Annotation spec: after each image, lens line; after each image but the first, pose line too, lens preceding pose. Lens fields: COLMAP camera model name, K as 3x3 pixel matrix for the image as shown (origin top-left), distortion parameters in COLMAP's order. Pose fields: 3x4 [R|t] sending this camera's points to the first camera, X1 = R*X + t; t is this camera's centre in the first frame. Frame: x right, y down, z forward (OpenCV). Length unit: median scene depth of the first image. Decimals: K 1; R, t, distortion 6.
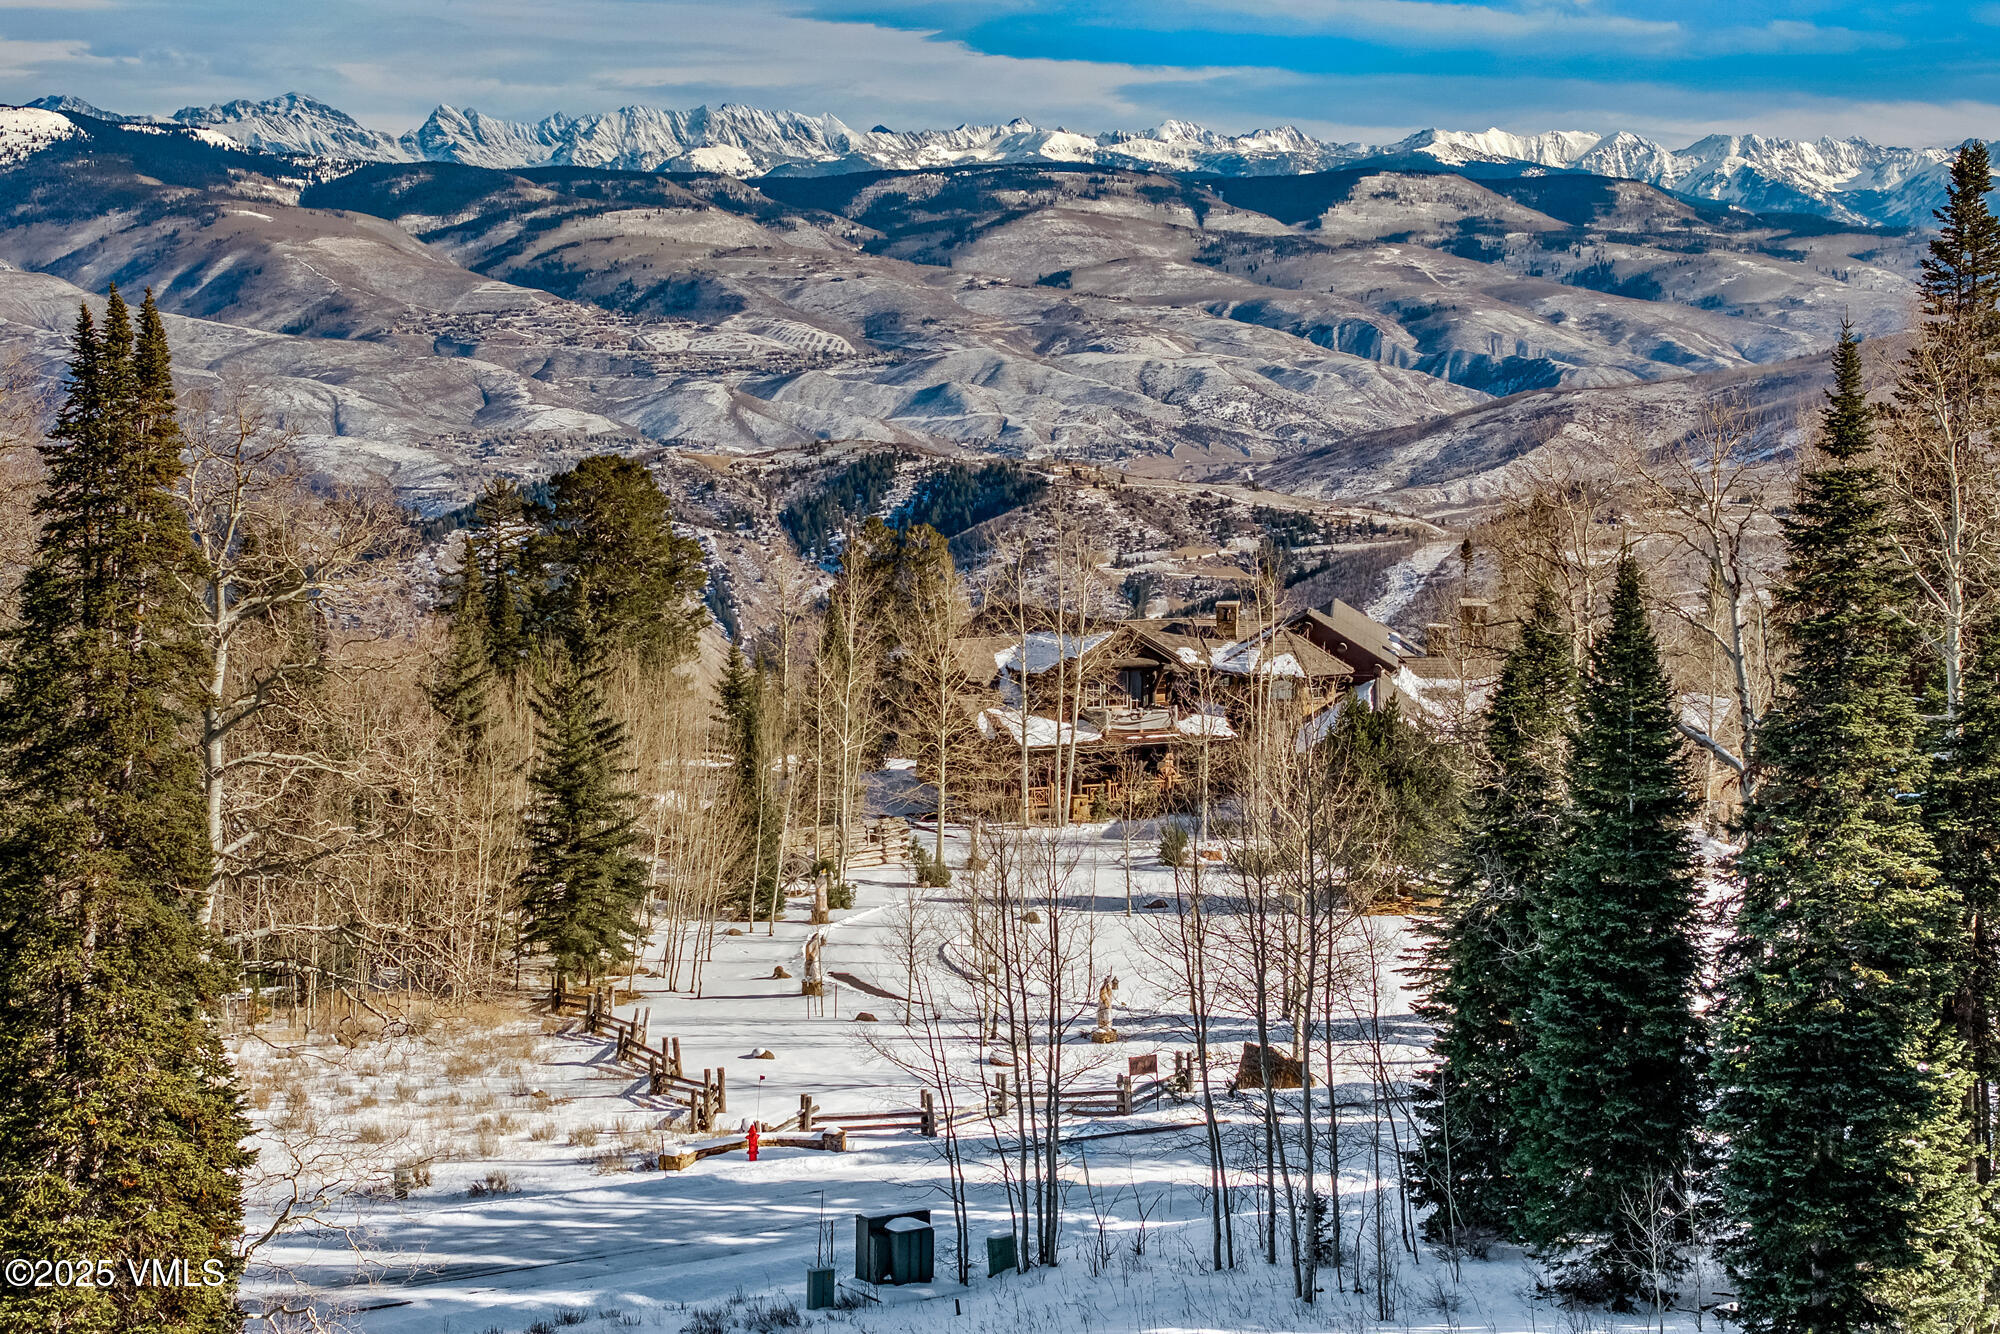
lens RADIAL K [[3967.3, 0, 1000.0], [0, 3967.3, 667.0], [0, 0, 1]] dist [-0.118425, 0.582445]
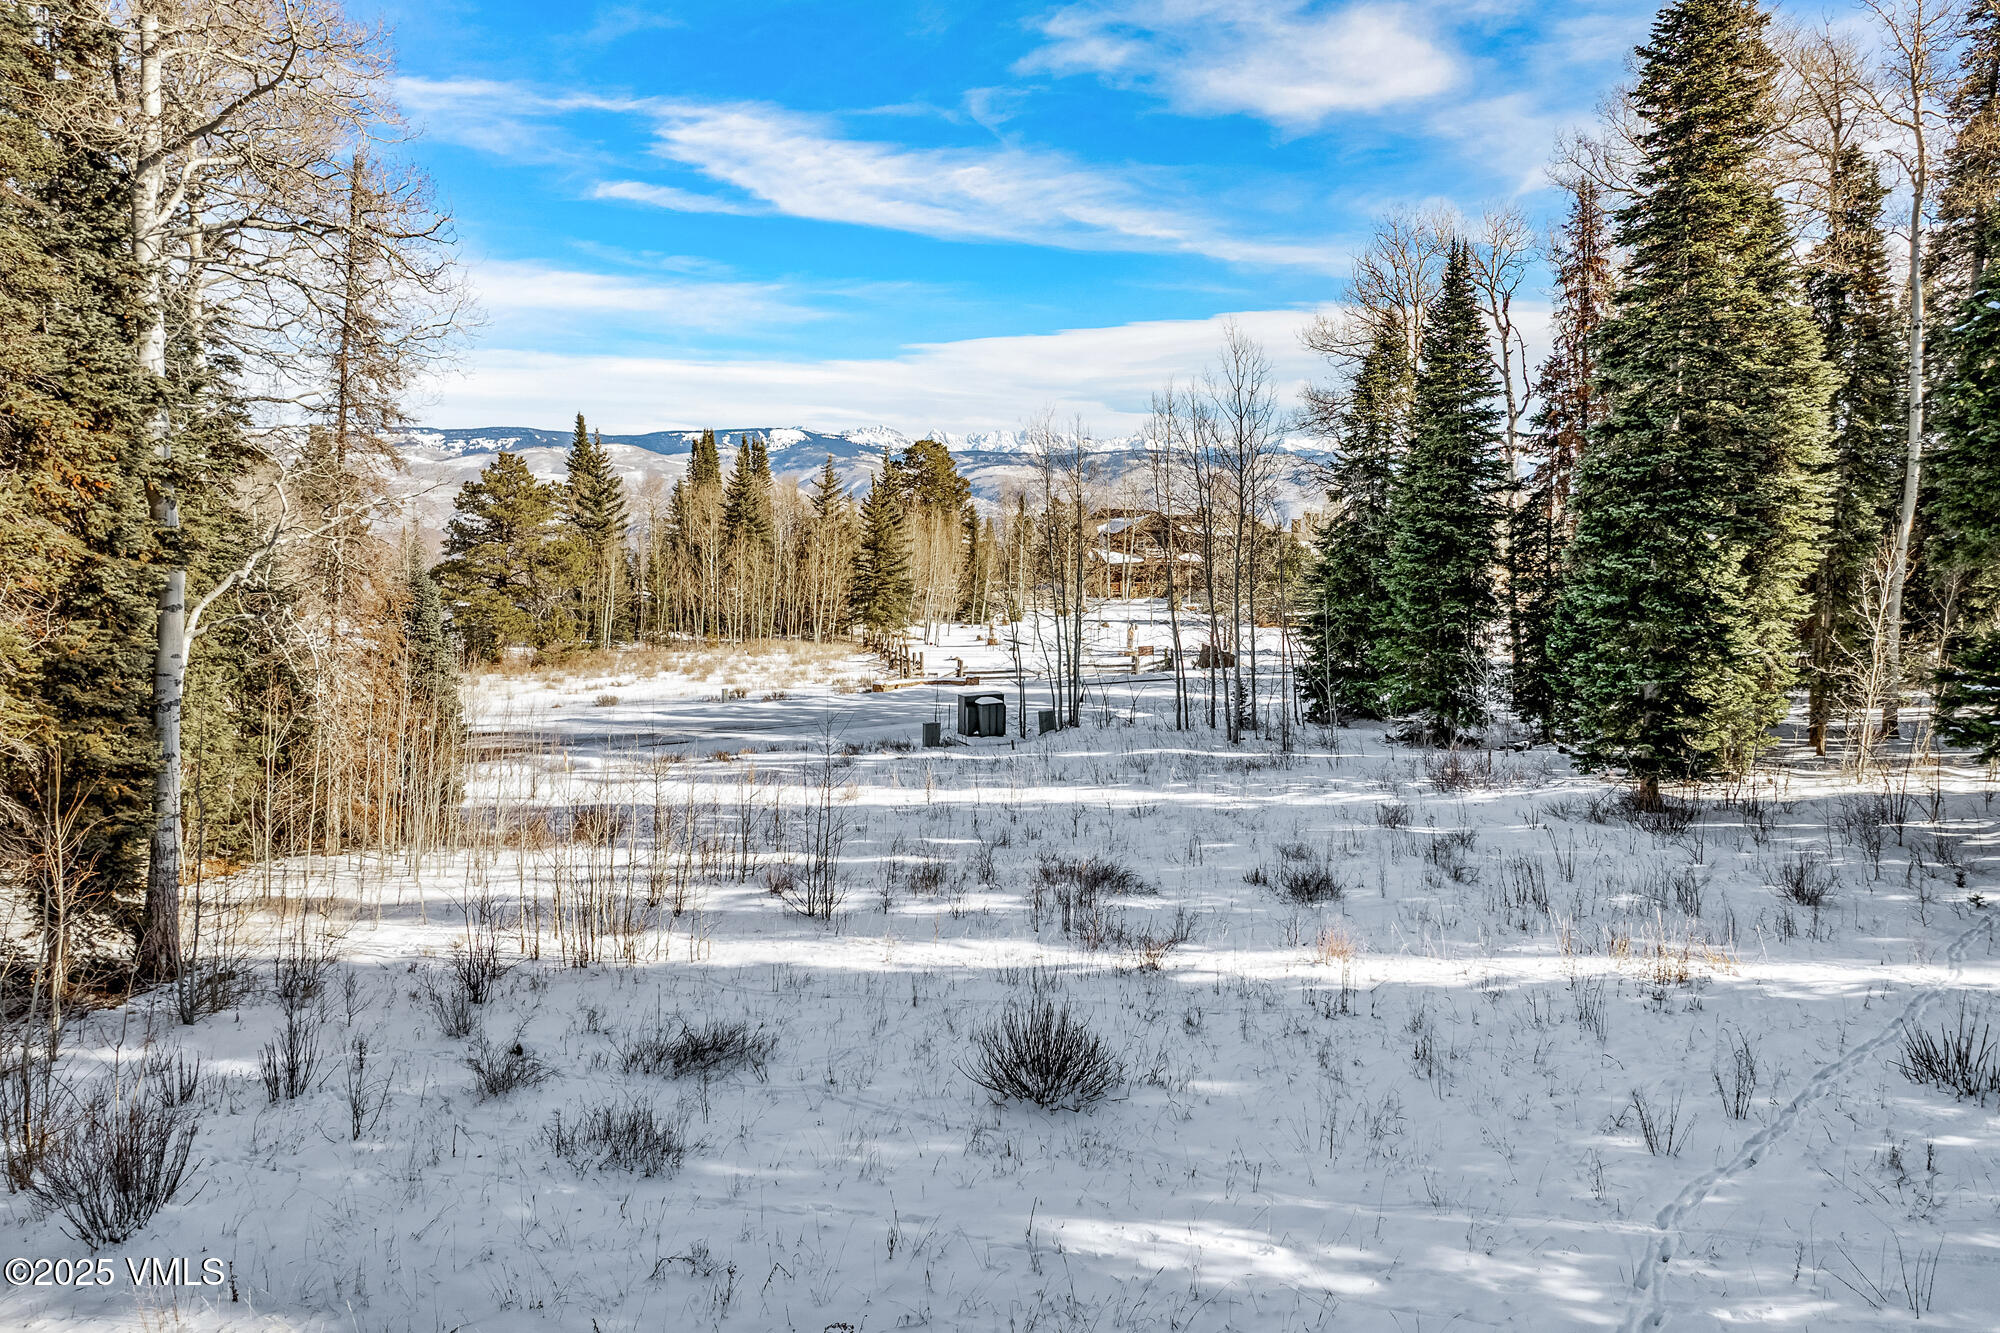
lens RADIAL K [[1385.3, 0, 1008.1], [0, 1385.3, 672.7], [0, 0, 1]] dist [0.000305, -0.088923]
pose [[0.996257, 0.014705, -0.085179, 0.032811], [-0.012018, 0.999416, 0.031975, 0.109681], [0.085599, -0.030832, 0.995852, 0.425200]]
